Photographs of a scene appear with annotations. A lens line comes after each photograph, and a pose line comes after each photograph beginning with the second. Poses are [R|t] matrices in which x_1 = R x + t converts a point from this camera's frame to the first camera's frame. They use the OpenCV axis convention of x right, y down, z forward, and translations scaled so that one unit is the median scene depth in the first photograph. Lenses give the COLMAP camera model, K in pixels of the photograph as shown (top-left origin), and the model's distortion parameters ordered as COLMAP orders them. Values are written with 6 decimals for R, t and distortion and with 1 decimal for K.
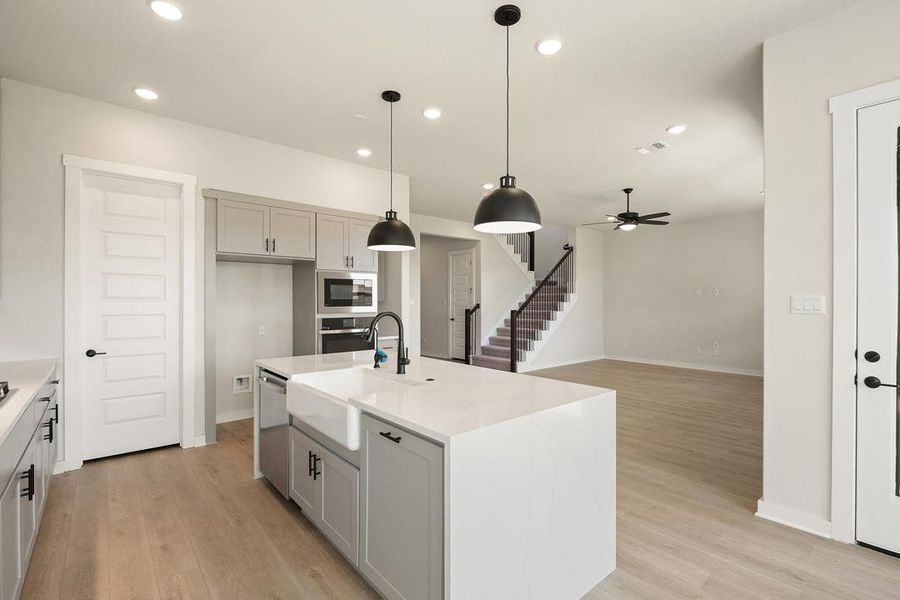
lens RADIAL K [[408.8, 0, 448.8], [0, 408.8, 300.7], [0, 0, 1]] dist [-0.000721, -0.003246]
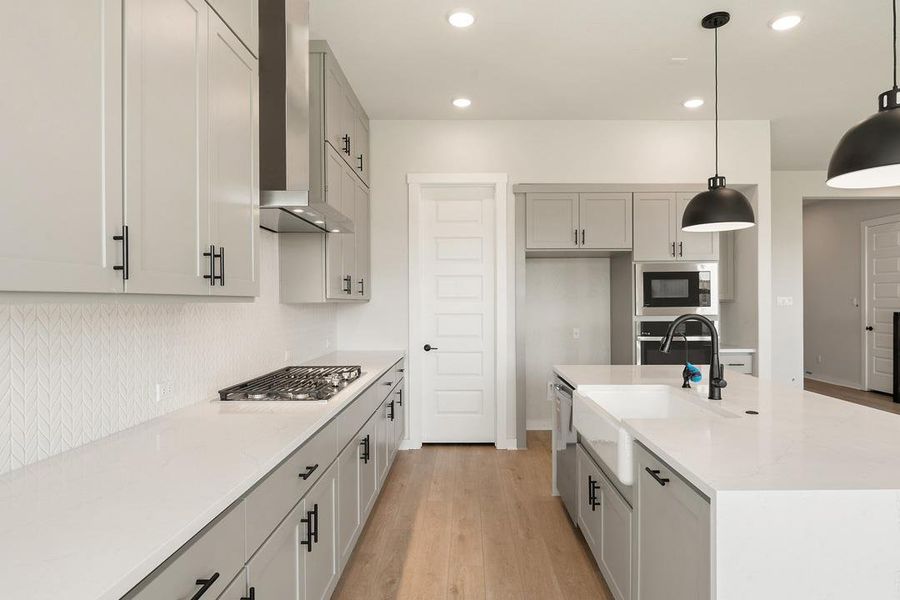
lens RADIAL K [[500.5, 0, 466.9], [0, 500.5, 301.9], [0, 0, 1]] dist [-0.002557, -0.003607]
pose [[0.761417, -0.002425, -0.648257, 0.096791], [0.004804, 0.999987, 0.001902, 0.001125], [0.648244, -0.004562, 0.761419, 0.027154]]
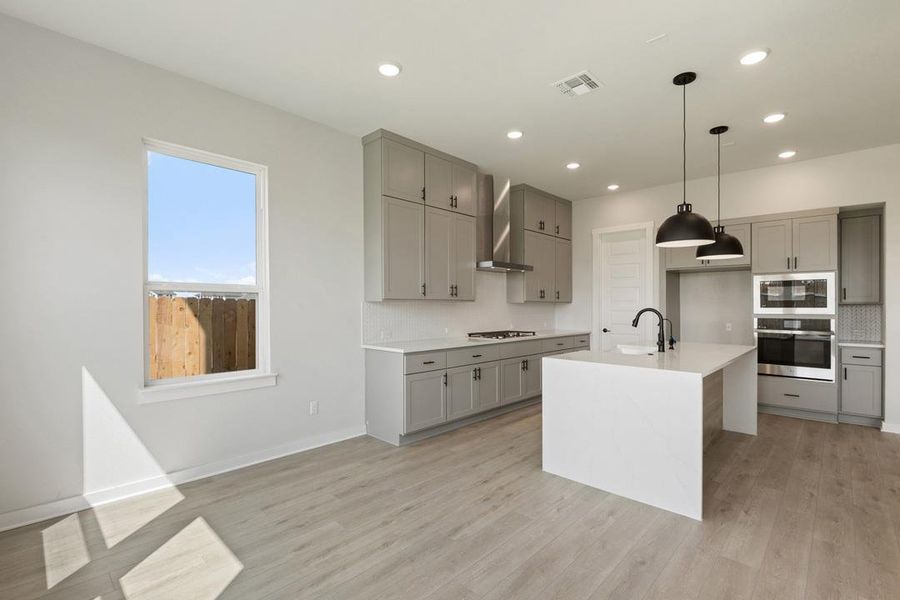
lens RADIAL K [[408.8, 0, 445.5], [0, 408.8, 304.9], [0, 0, 1]] dist [-0.000721, -0.003246]
pose [[0.093447, 0.000305, -0.995624, 0.958870], [-0.001122, 0.999999, 0.000201, 0.011963], [0.995624, 0.001098, 0.093448, 0.091884]]
